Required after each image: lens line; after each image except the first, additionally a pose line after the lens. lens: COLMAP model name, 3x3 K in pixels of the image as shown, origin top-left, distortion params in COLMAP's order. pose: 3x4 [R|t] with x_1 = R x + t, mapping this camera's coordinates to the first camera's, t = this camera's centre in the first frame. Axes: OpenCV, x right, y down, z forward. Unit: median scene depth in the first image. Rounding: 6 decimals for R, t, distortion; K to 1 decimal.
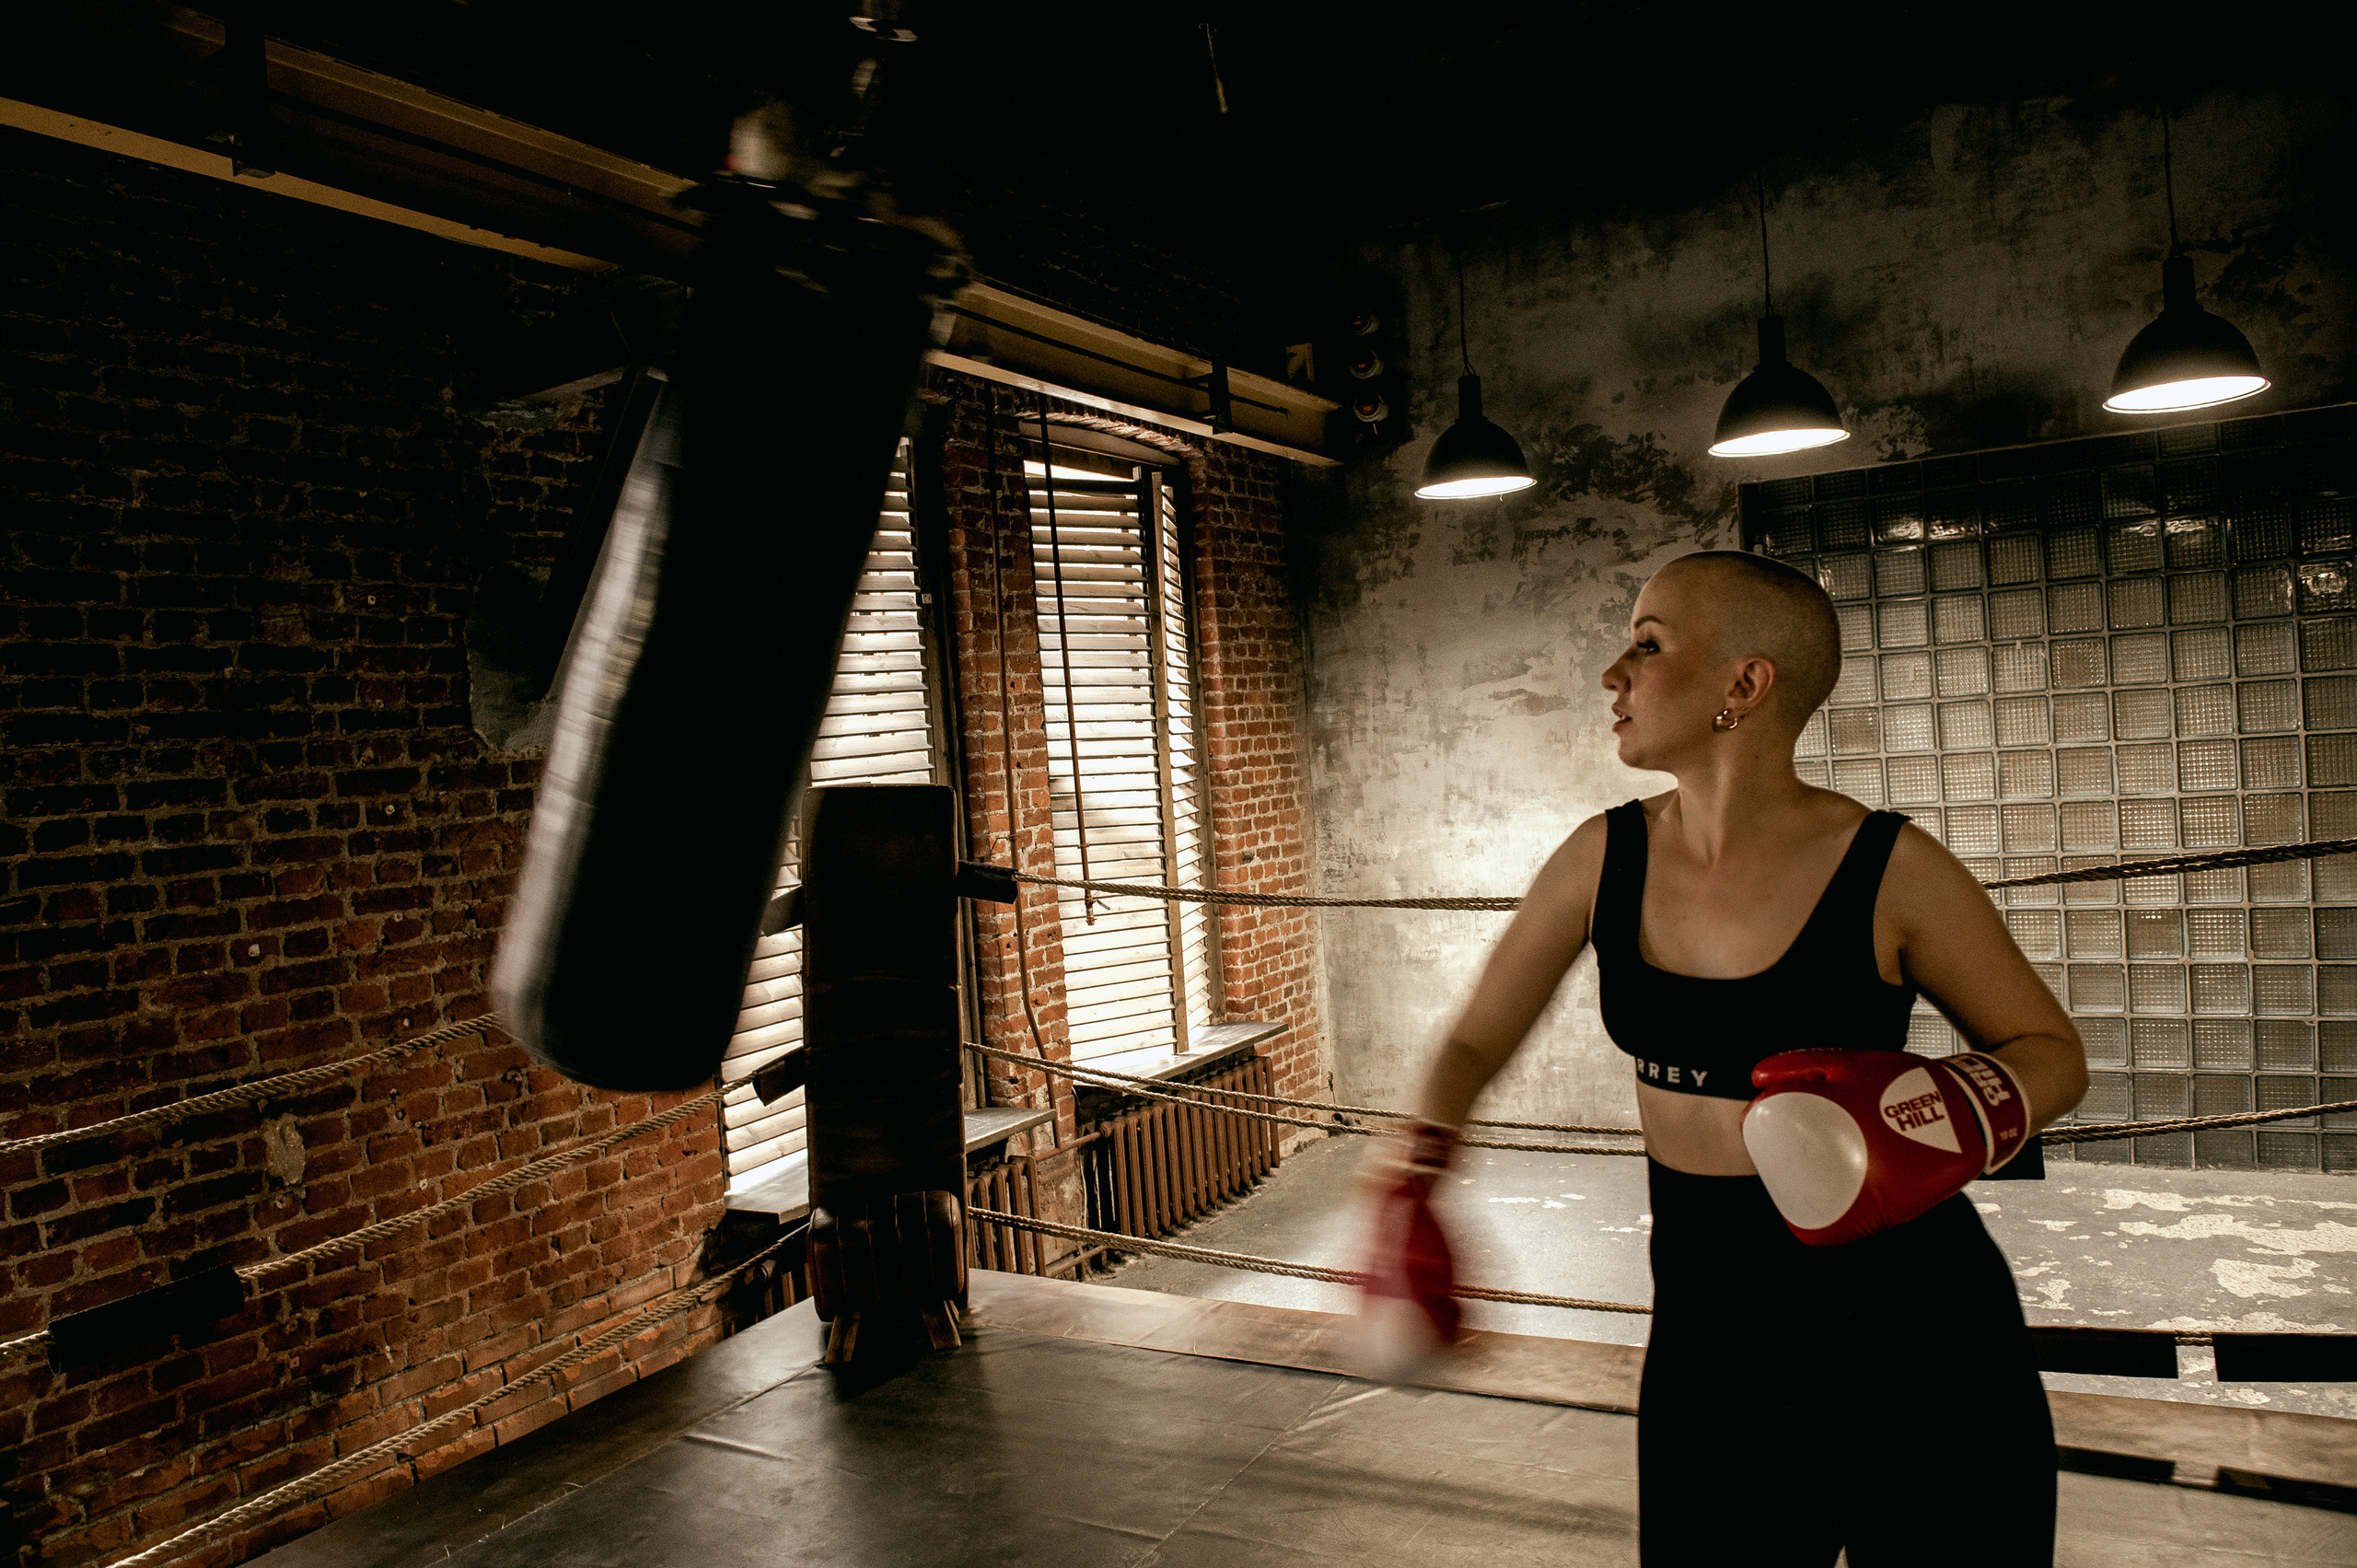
lens RADIAL K [[1656.6, 0, 1174.1], [0, 1656.6, 788.6], [0, 0, 1]] dist [-0.025288, -0.018023]
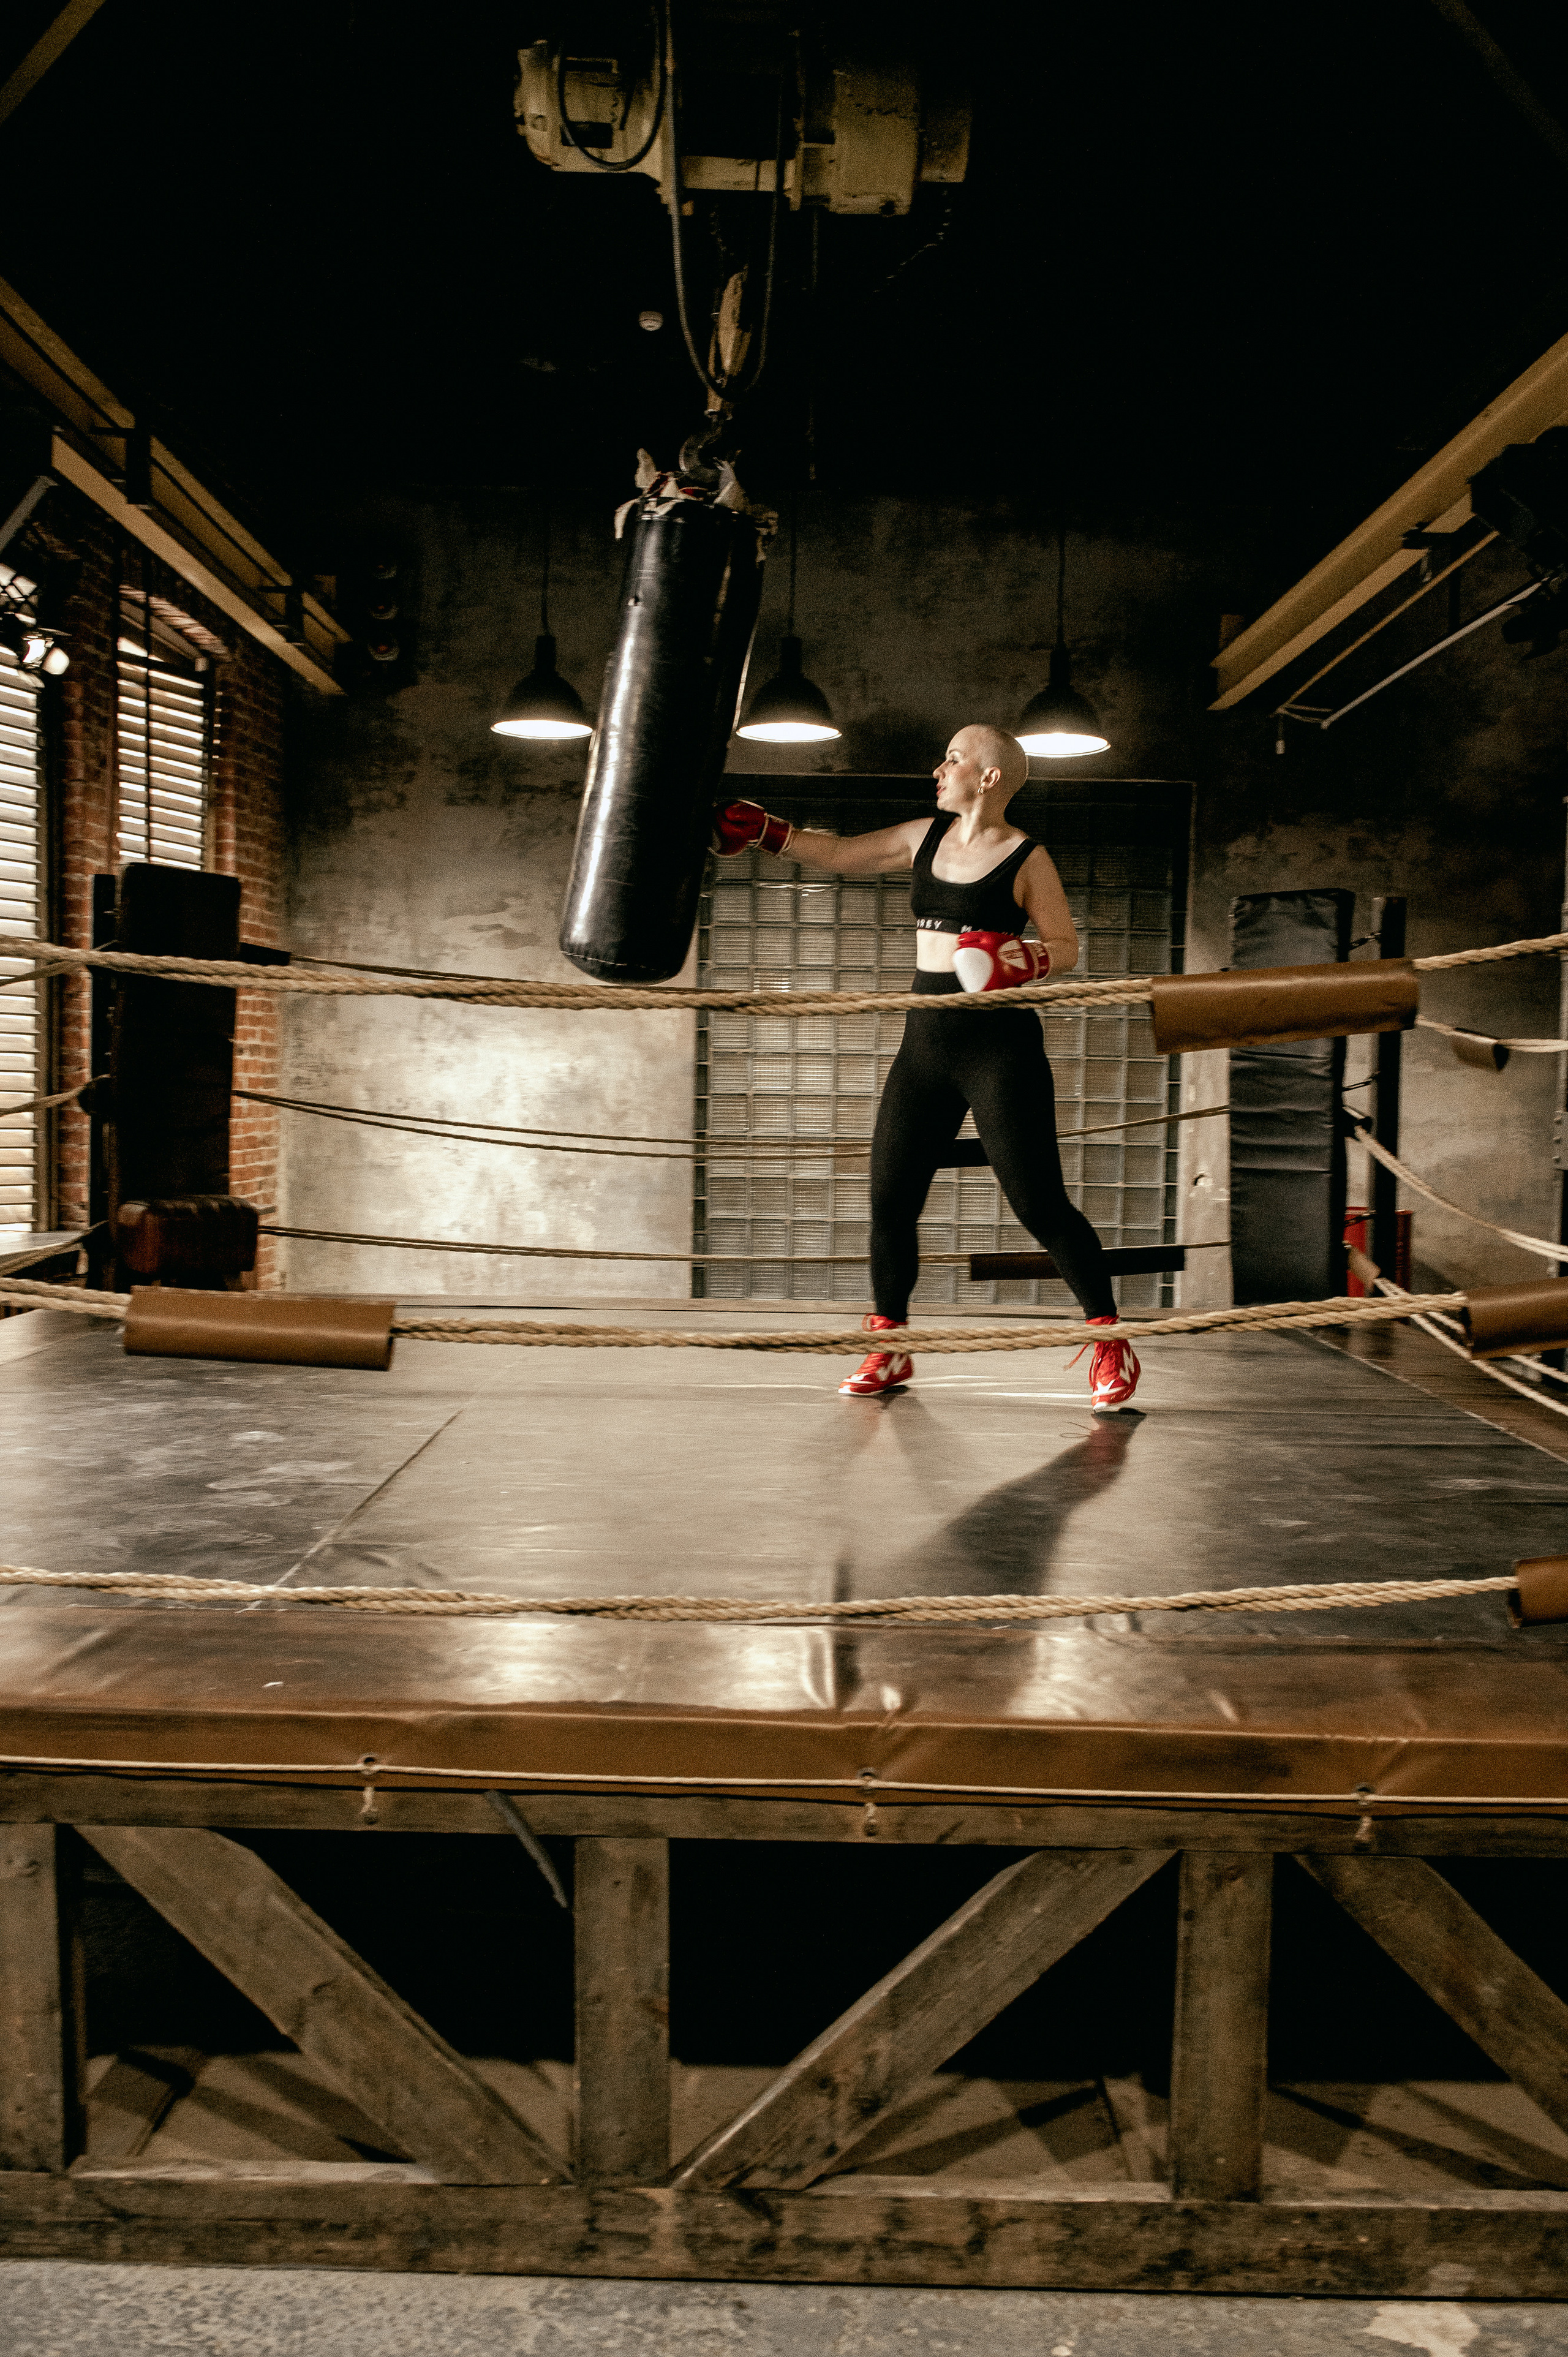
lens RADIAL K [[1937.9, 0, 783.0], [0, 1937.9, 1178.7], [0, 0, 1]] dist [-0.004936, -0.001941]
pose [[0.868365, 0.067057, 0.491371, -0.256593], [-0.072336, 0.997346, -0.008273, 0.108572], [-0.490621, -0.028360, 0.870911, -0.242093]]
